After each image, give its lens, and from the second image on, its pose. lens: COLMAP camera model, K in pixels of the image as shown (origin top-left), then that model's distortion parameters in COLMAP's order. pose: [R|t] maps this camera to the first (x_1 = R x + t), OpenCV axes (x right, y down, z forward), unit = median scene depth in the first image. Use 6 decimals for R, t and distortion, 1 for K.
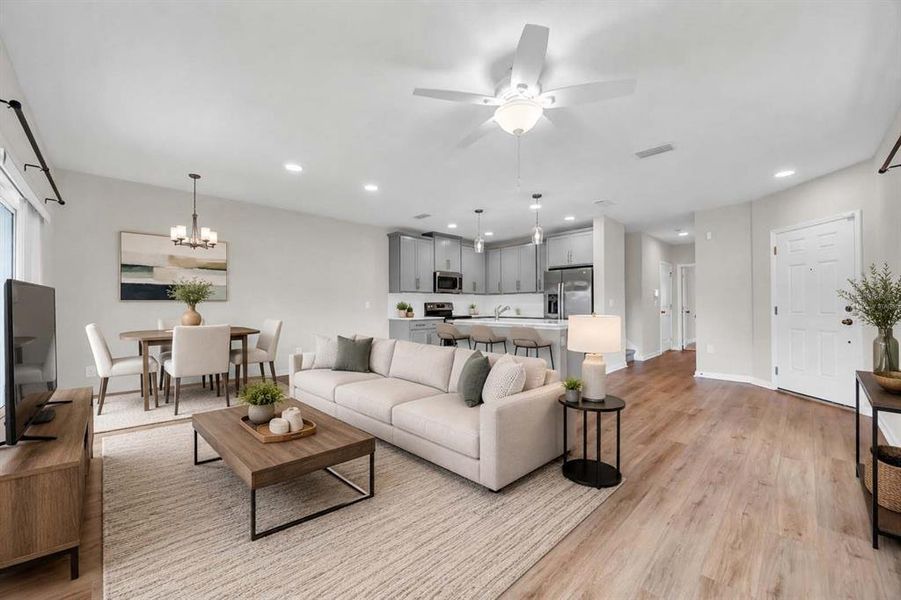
lens RADIAL K [[350.5, 0, 450.5], [0, 350.5, 300.0], [0, 0, 1]] dist [-0.000105, 0.000056]
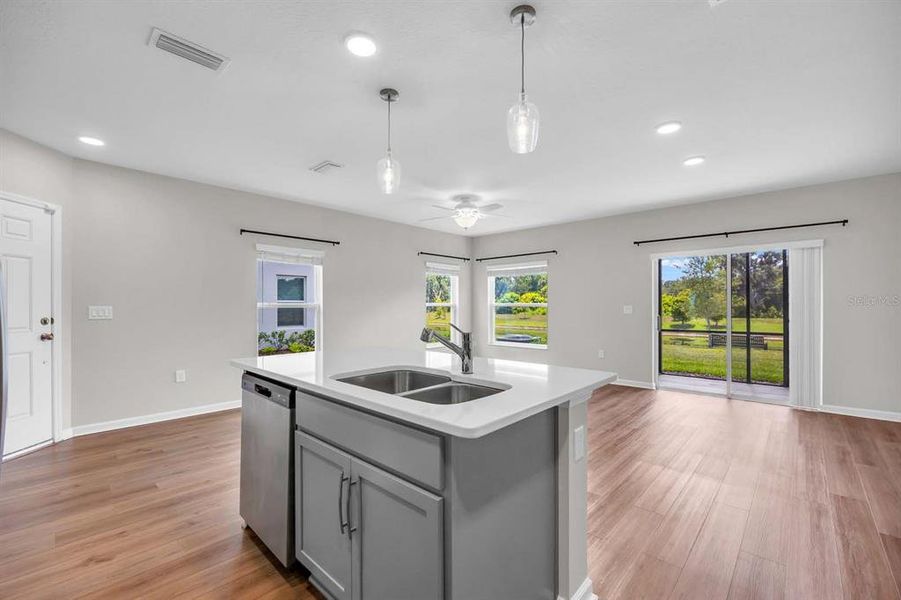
lens RADIAL K [[381.7, 0, 457.9], [0, 381.7, 305.8], [0, 0, 1]] dist [-0.012668, -0.000009]
pose [[-0.998285, 0.006046, -0.058234, 0.138478], [0.006913, 0.999868, -0.014704, 0.005273], [0.058137, -0.015082, -0.998195, 1.155417]]
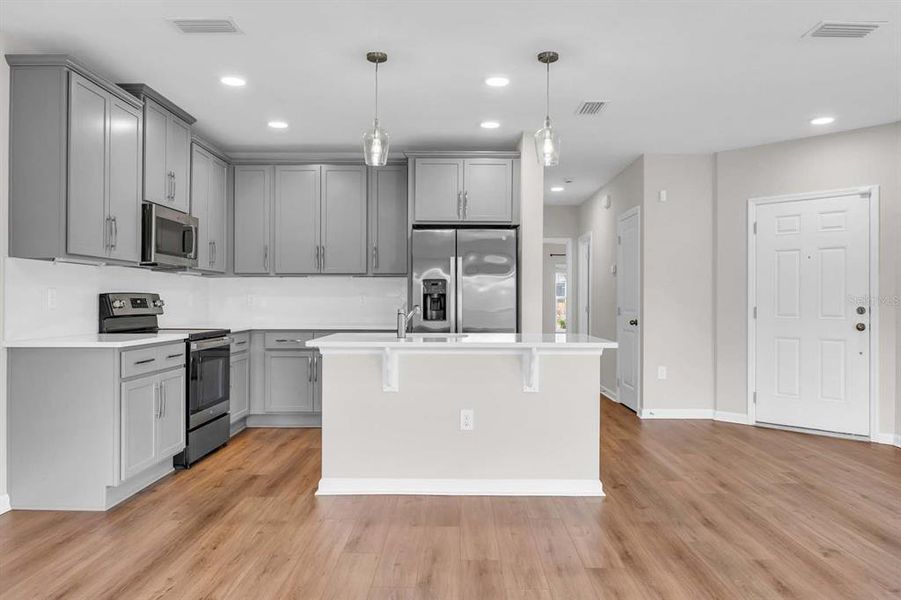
lens RADIAL K [[642.4, 0, 450.5], [0, 642.4, 300.0], [0, 0, 1]] dist [-0.004117, -0.001780]
pose [[0.703265, 0.010120, 0.710856, -0.313663], [-0.017533, 0.999841, 0.003112, 0.007953], [-0.710711, -0.014652, 0.703331, 0.386538]]
